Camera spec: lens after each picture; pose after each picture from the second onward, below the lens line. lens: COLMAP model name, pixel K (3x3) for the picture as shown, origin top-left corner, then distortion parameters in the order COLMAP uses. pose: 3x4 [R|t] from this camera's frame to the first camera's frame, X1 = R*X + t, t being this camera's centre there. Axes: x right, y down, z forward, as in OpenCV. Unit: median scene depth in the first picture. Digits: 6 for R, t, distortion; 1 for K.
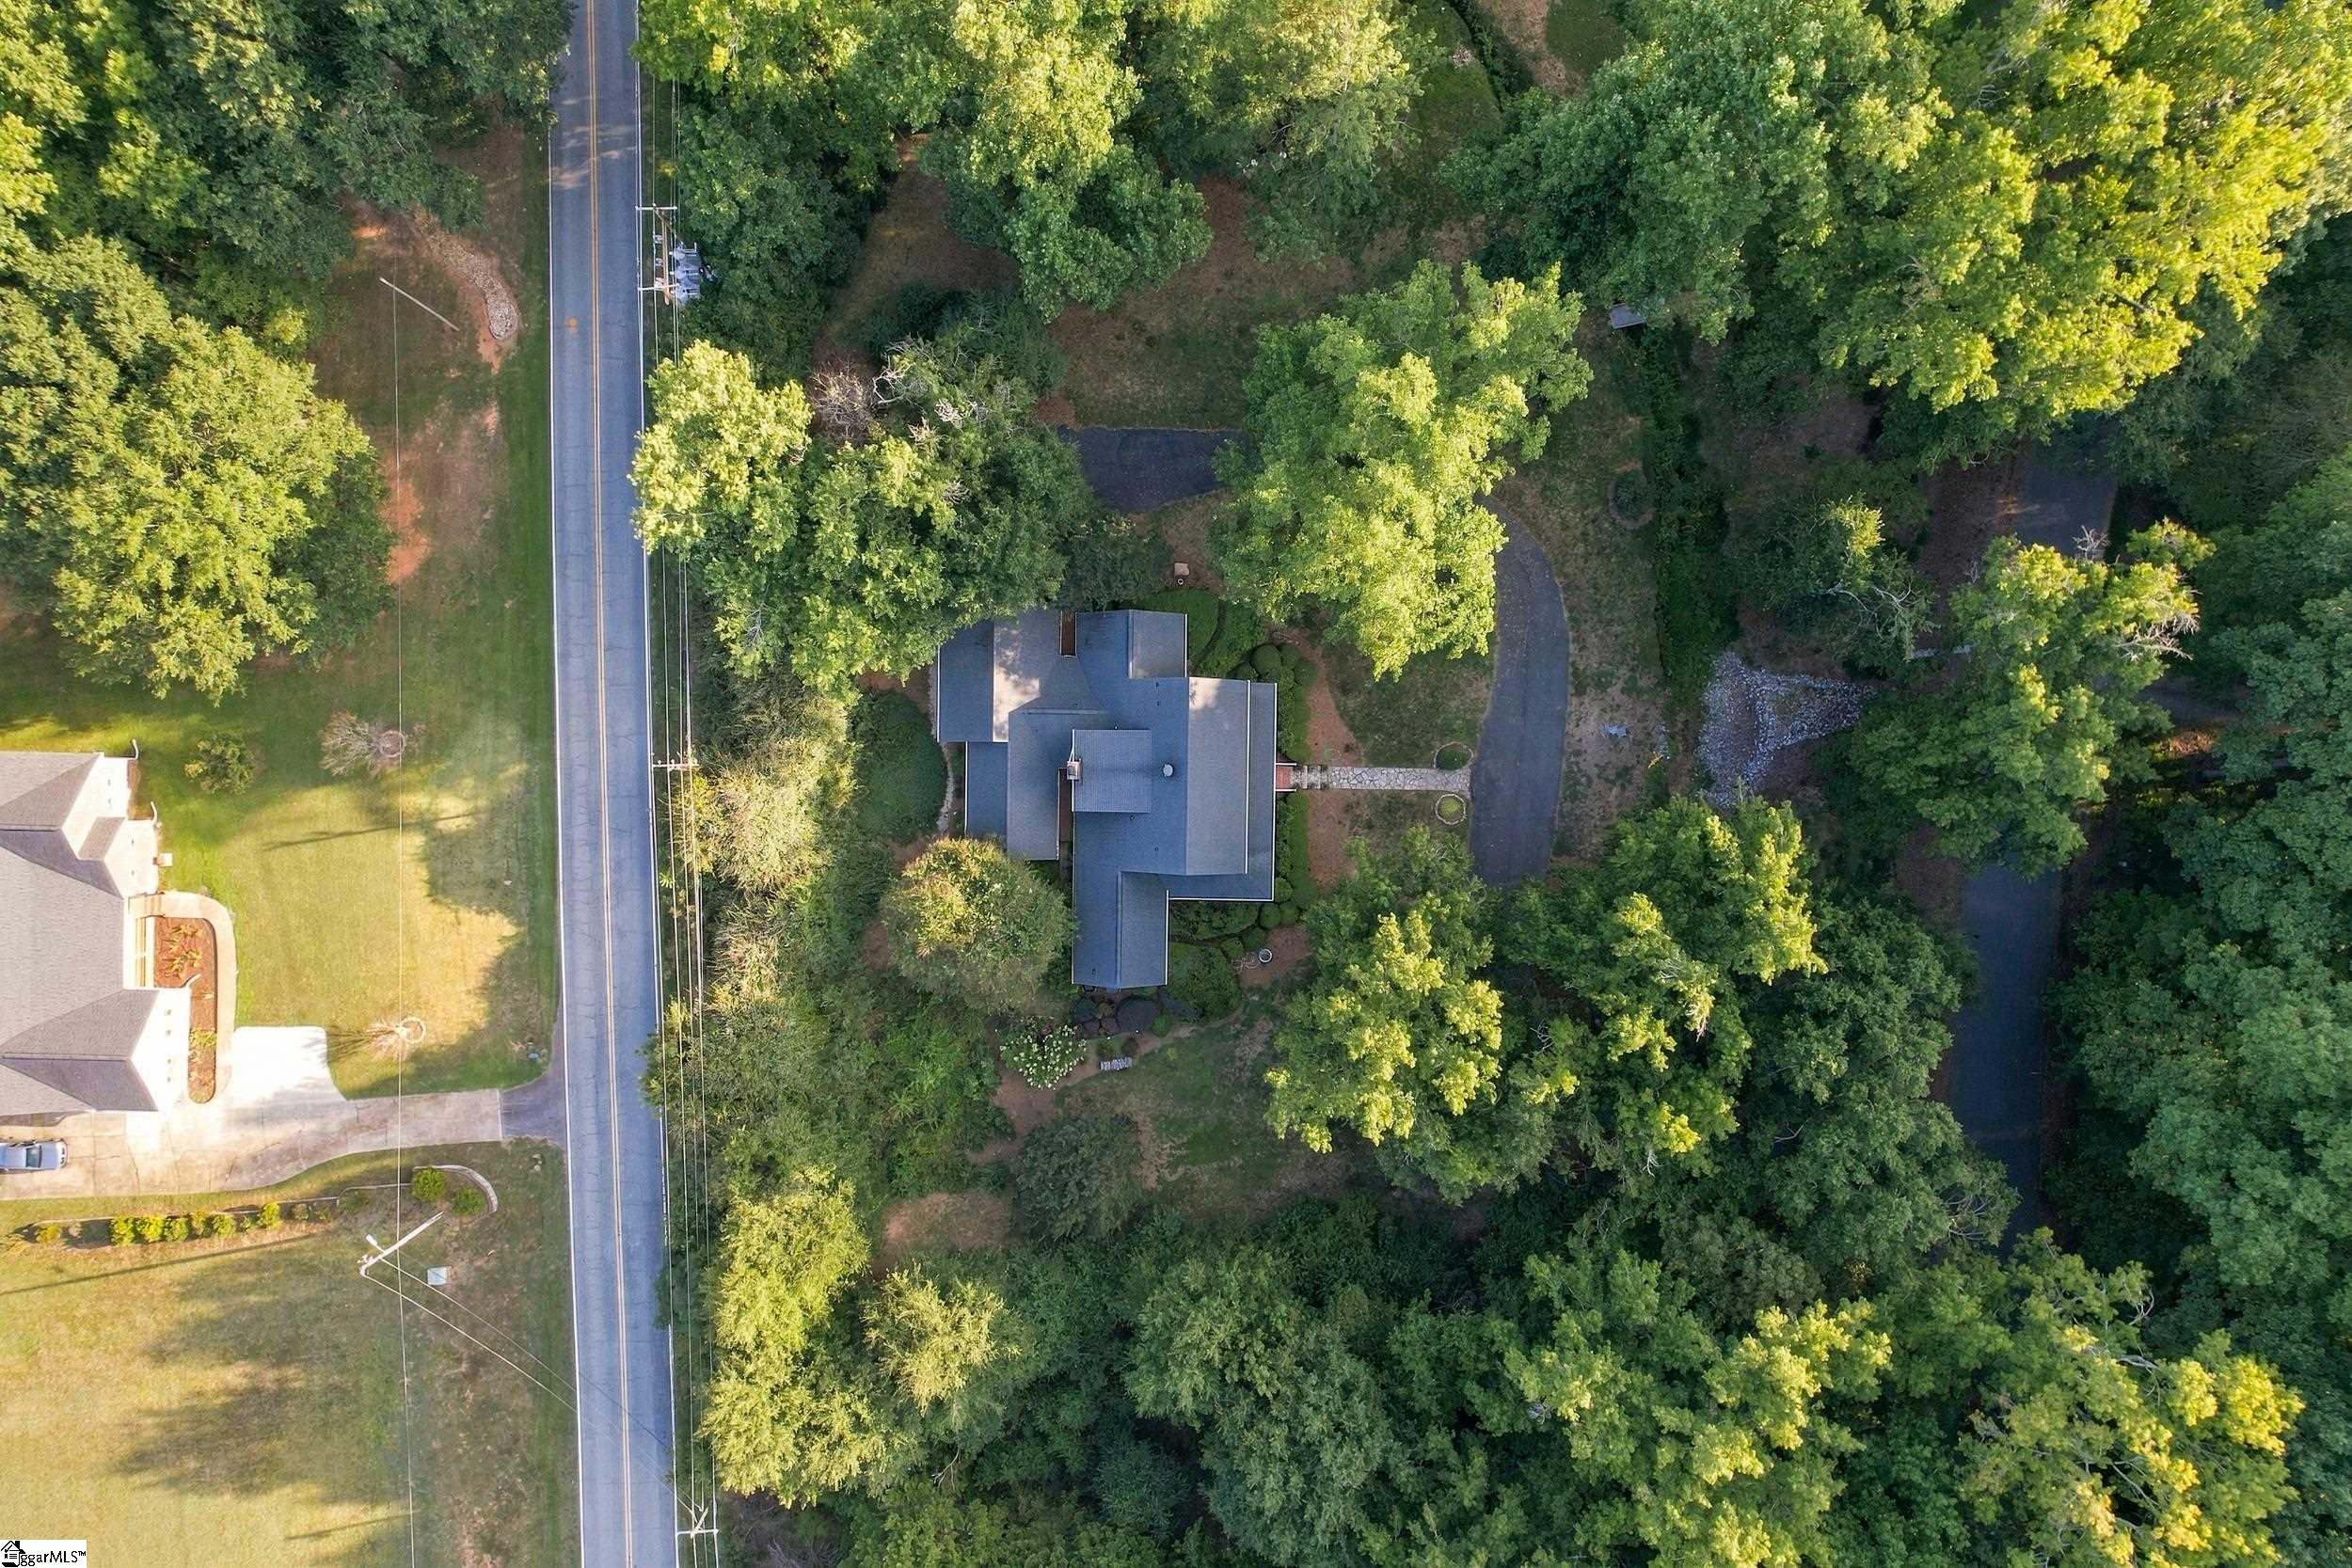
lens RADIAL K [[1498.0, 0, 1176.6], [0, 1498.0, 786.6], [0, 0, 1]] dist [-0.003232, 0.000230]
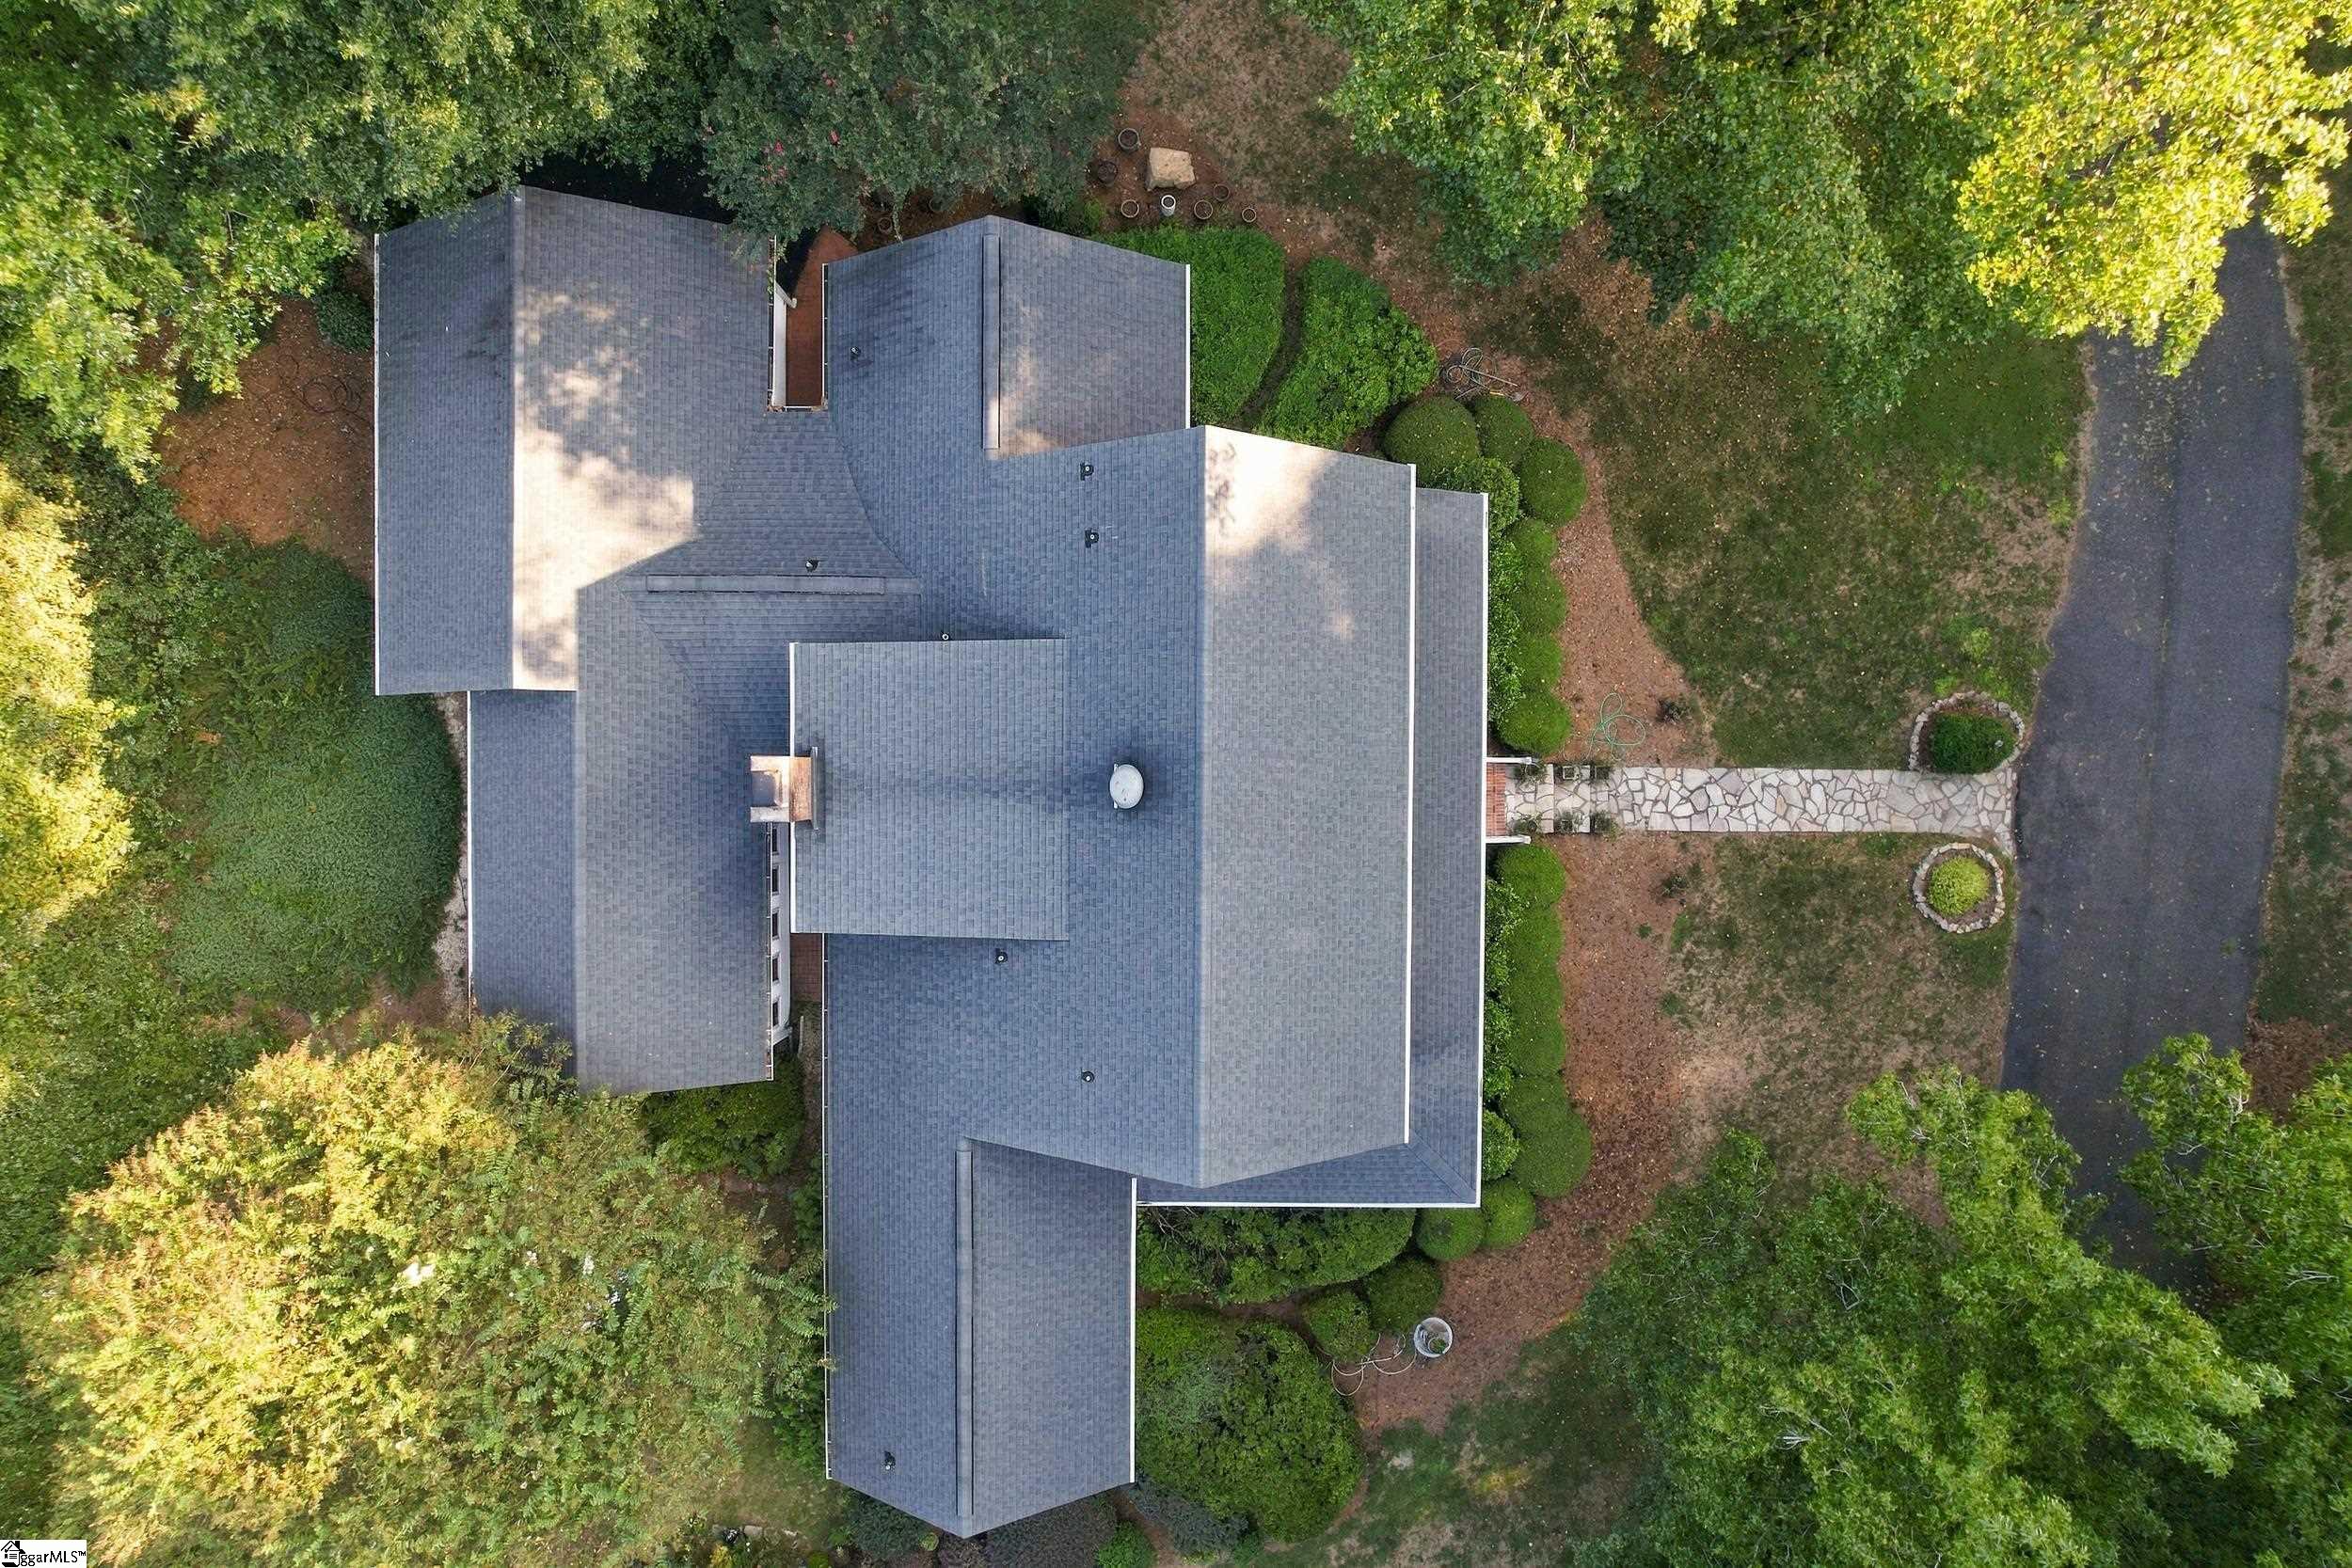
lens RADIAL K [[1498.0, 0, 1175.3], [0, 1498.0, 778.4], [0, 0, 1]] dist [-0.003232, 0.000230]
pose [[0.999981, -0.006093, 0.001050, 0.002705], [0.006090, 0.999979, 0.002372, -0.012732], [-0.001065, -0.002366, 0.999997, 0.706143]]
